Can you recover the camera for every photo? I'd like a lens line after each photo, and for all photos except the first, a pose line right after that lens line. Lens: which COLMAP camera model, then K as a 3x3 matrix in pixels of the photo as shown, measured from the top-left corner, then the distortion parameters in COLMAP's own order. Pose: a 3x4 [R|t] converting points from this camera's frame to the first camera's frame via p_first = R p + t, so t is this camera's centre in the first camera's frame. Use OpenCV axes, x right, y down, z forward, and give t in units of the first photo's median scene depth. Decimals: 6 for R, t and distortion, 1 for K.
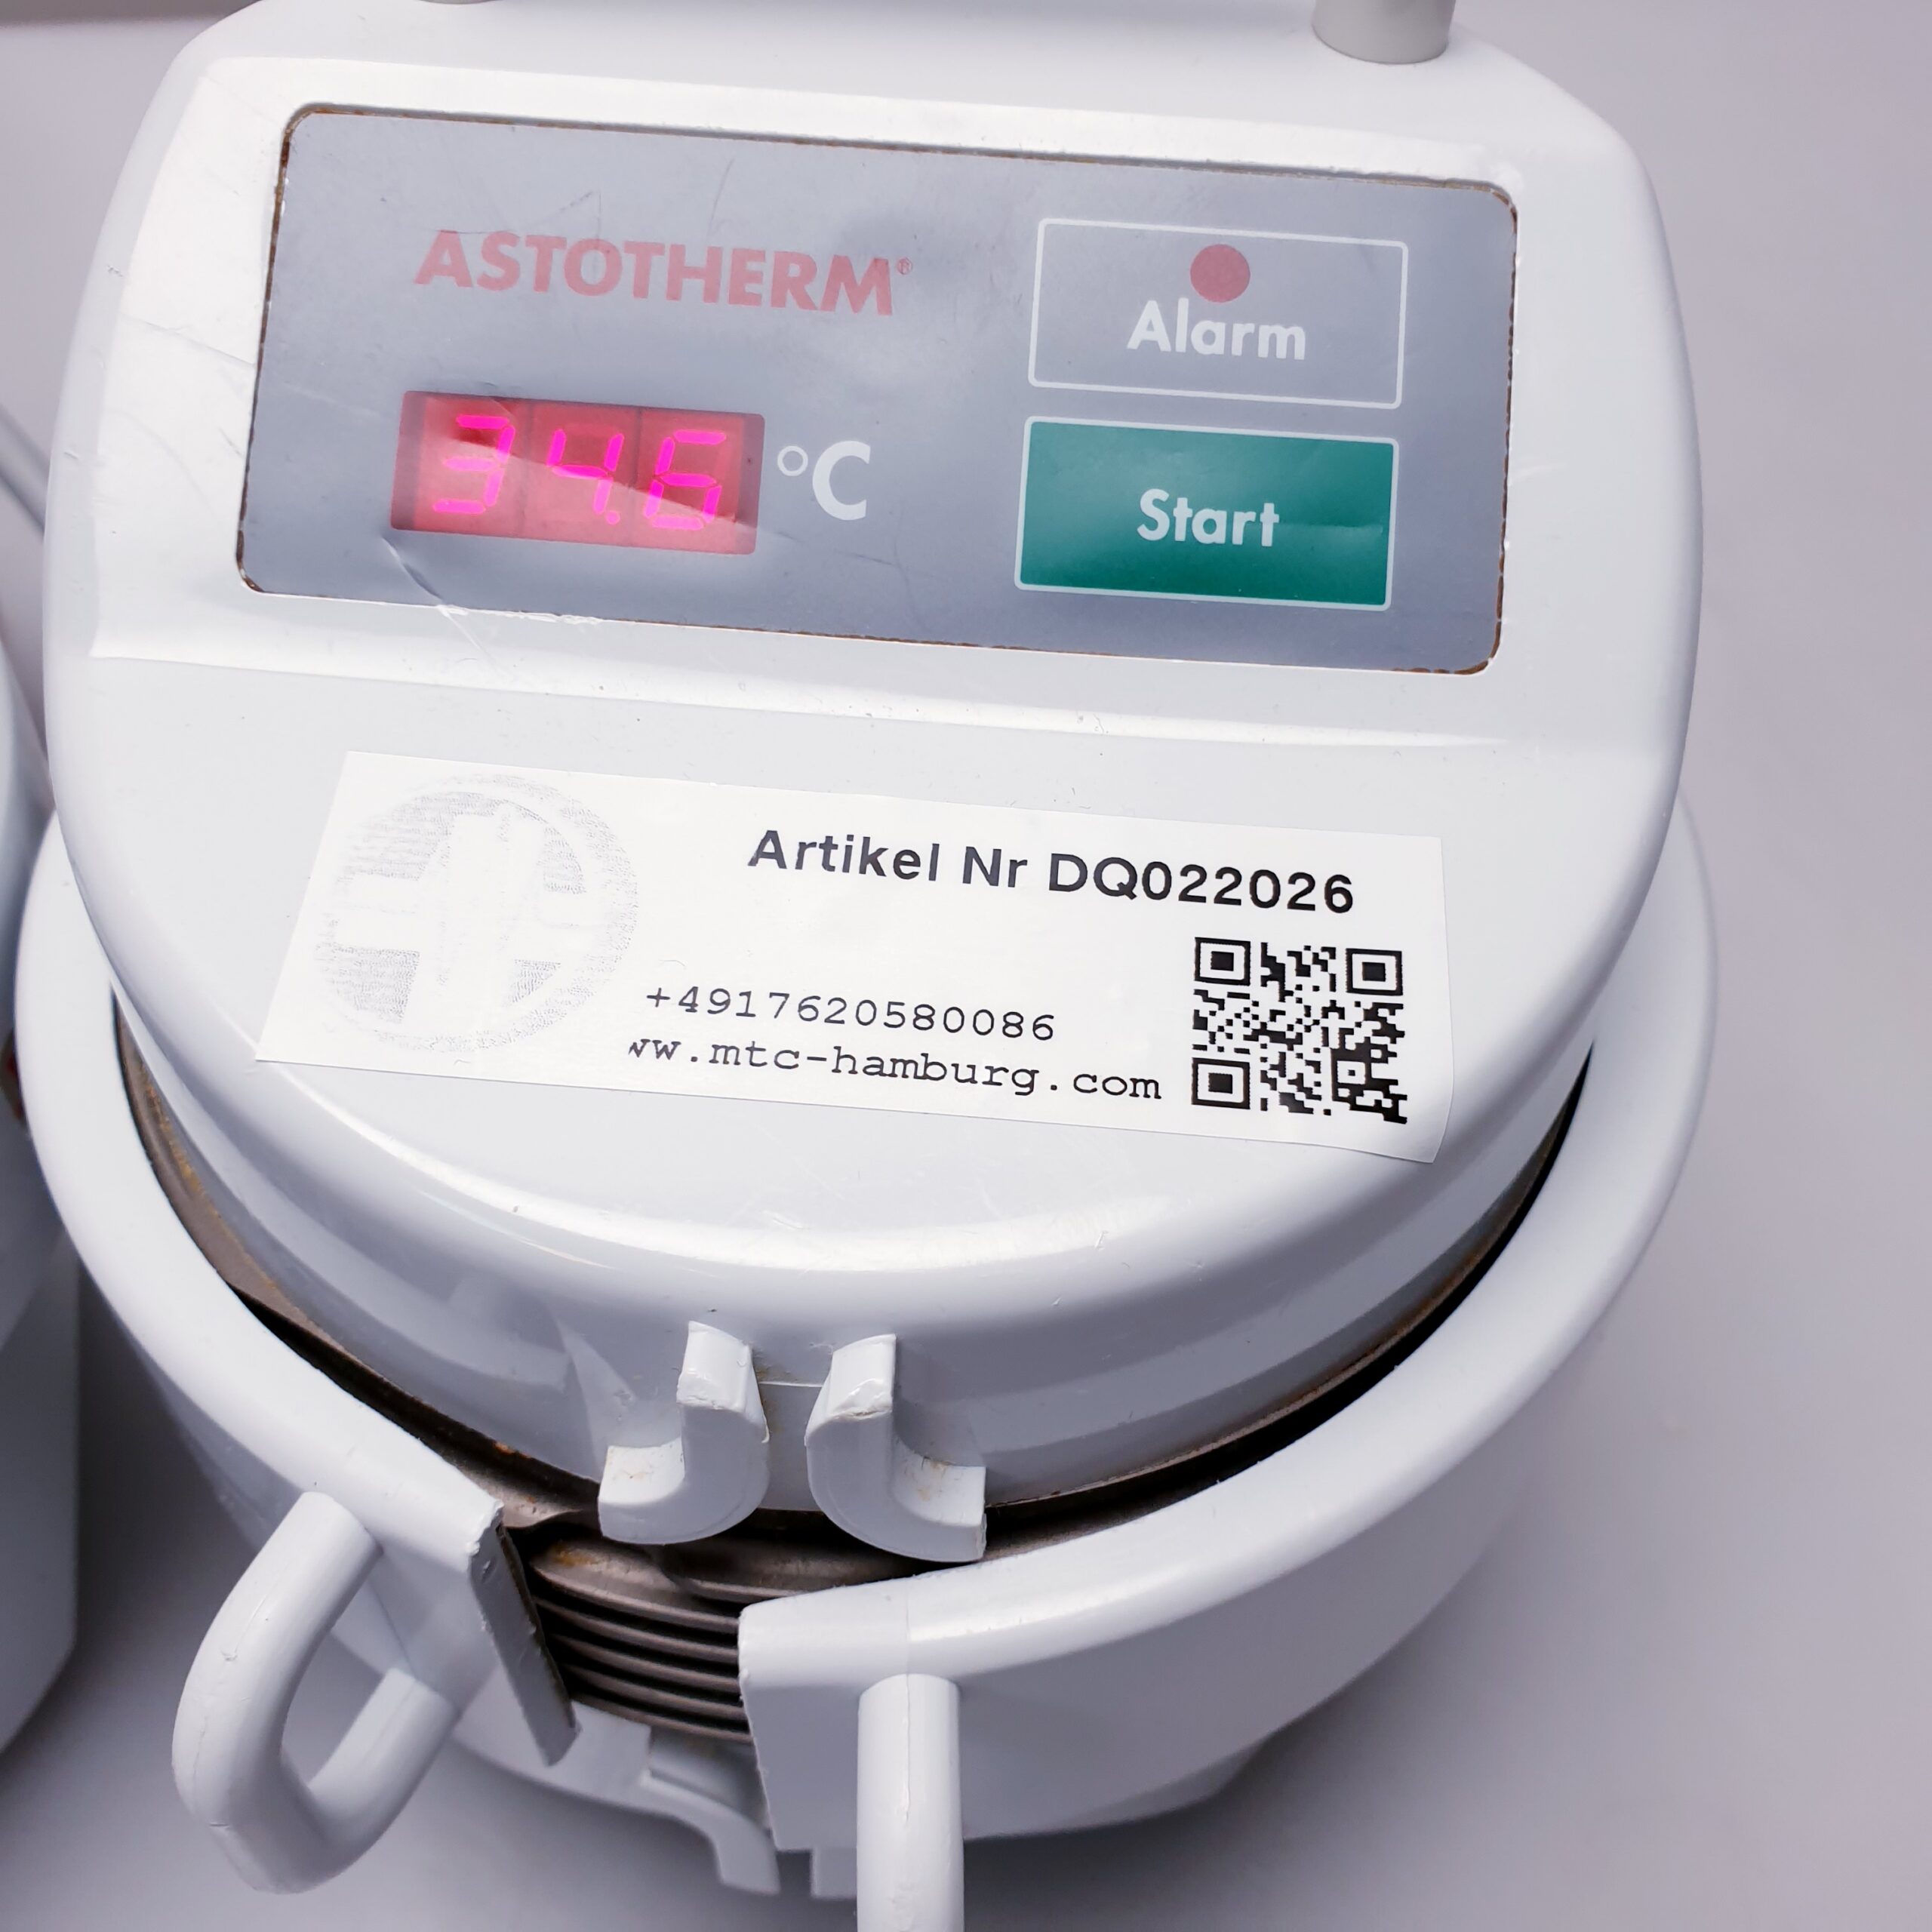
lens RADIAL K [[2175.0, 0, 969.5], [0, 2175.0, 950.8], [0, 0, 1]] dist [0.333398, -1.676318]
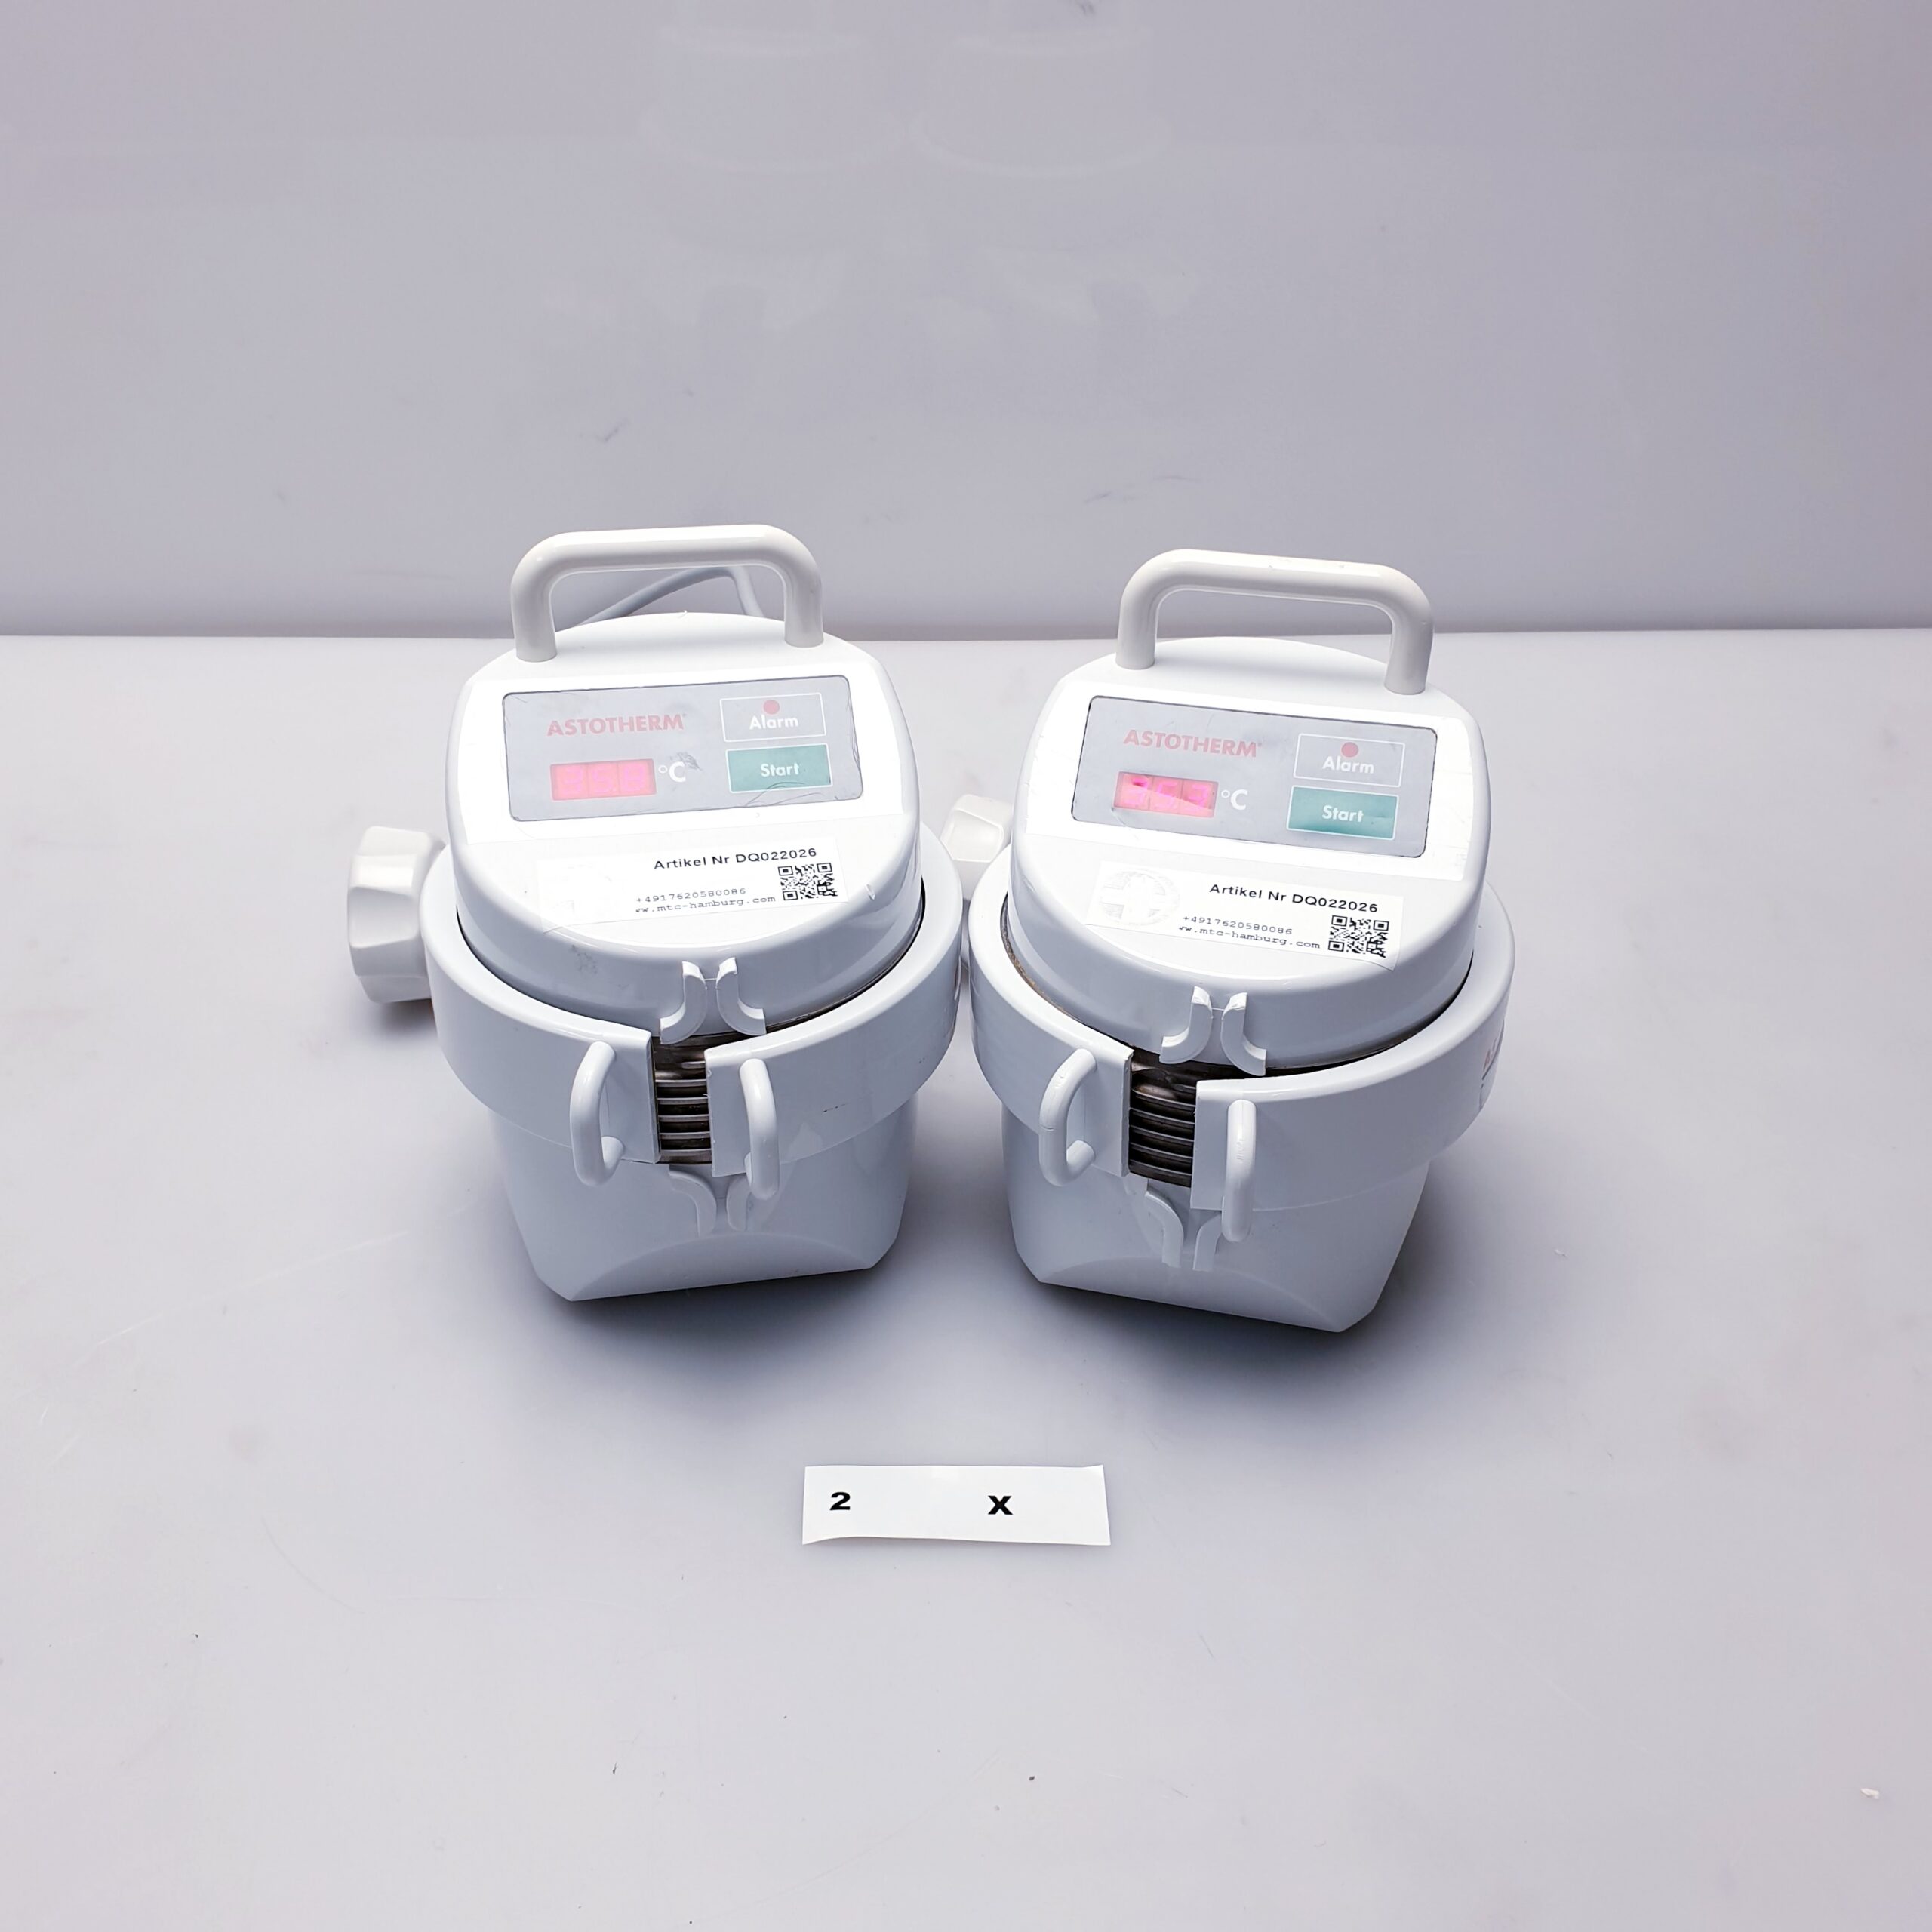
lens RADIAL K [[1934.2, 0, 976.3], [0, 1934.2, 947.7], [0, 0, 1]] dist [0.244493, 0.002515]
pose [[0.989781, 0.058688, -0.129959, -0.058682], [-0.088530, 0.967369, -0.237402, 0.861859], [0.111786, 0.246481, 0.962679, -2.171458]]
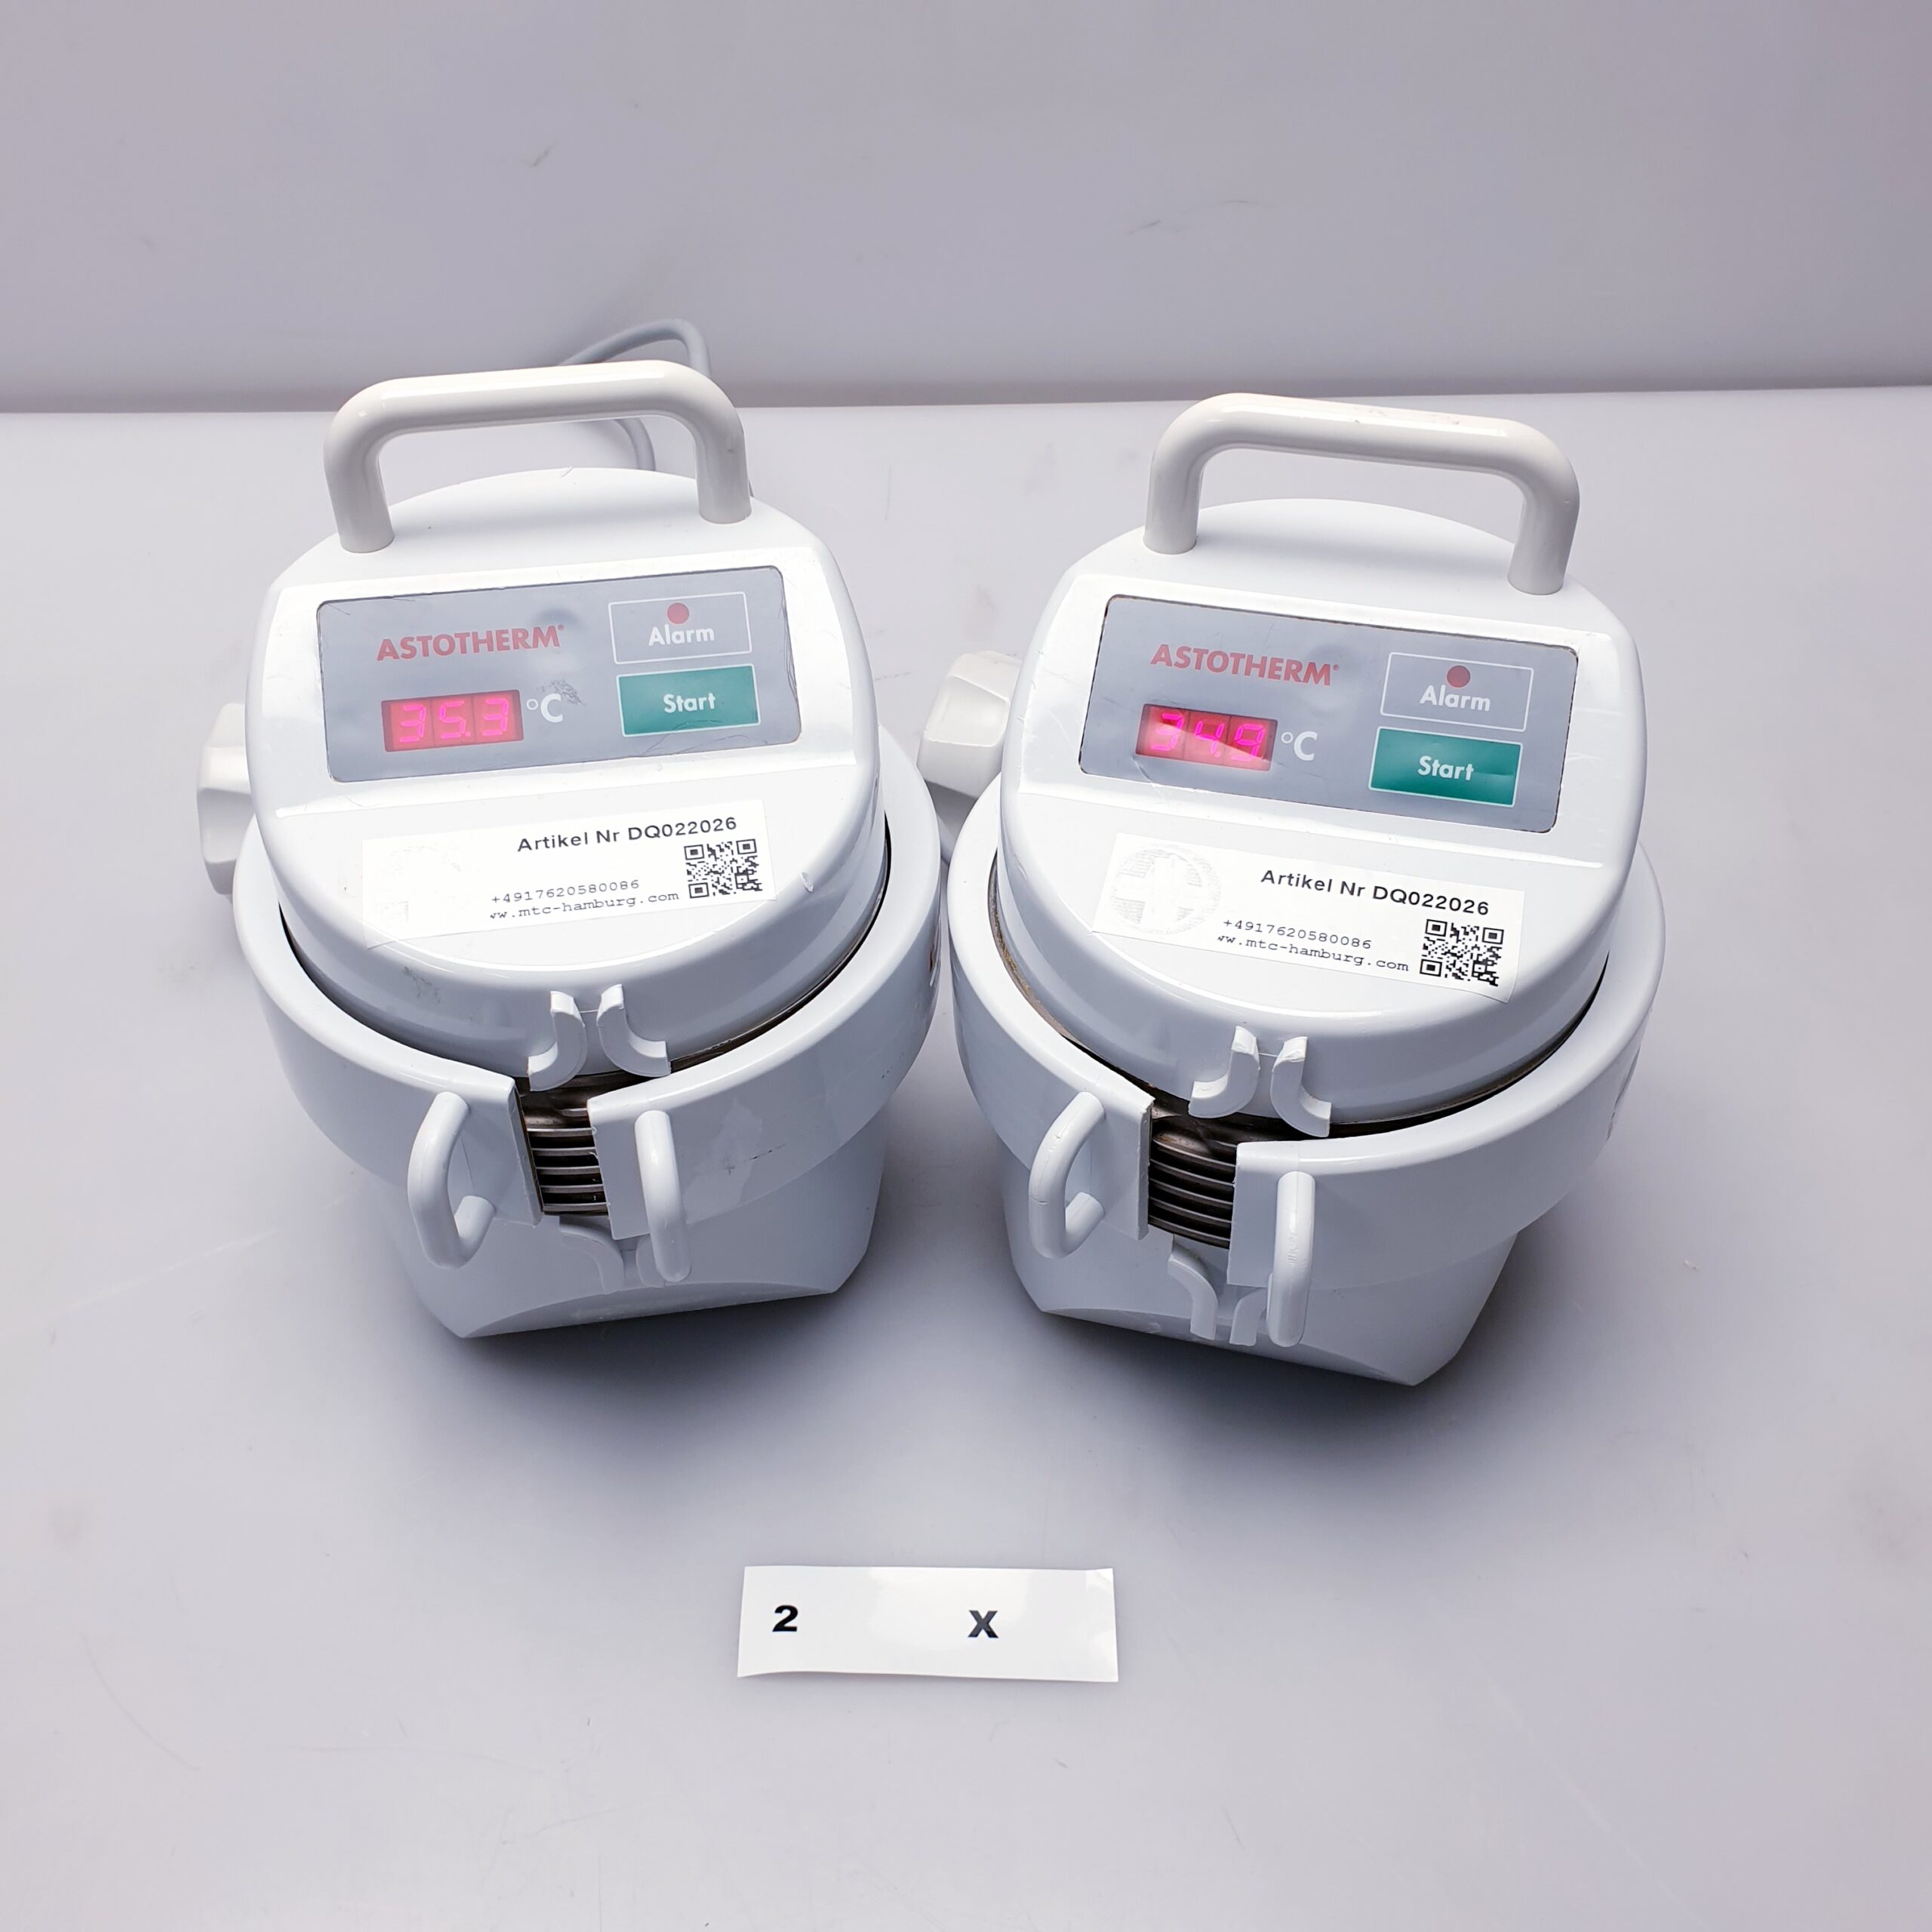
lens RADIAL K [[1995.8, 0, 964.5], [0, 1995.8, 968.7], [0, 0, 1]] dist [0.291708, -1.174604]
pose [[0.984684, 0.083317, -0.153154, -0.071723], [-0.094606, 0.993193, -0.067949, 0.275475], [0.146450, 0.081398, 0.985863, -1.531951]]
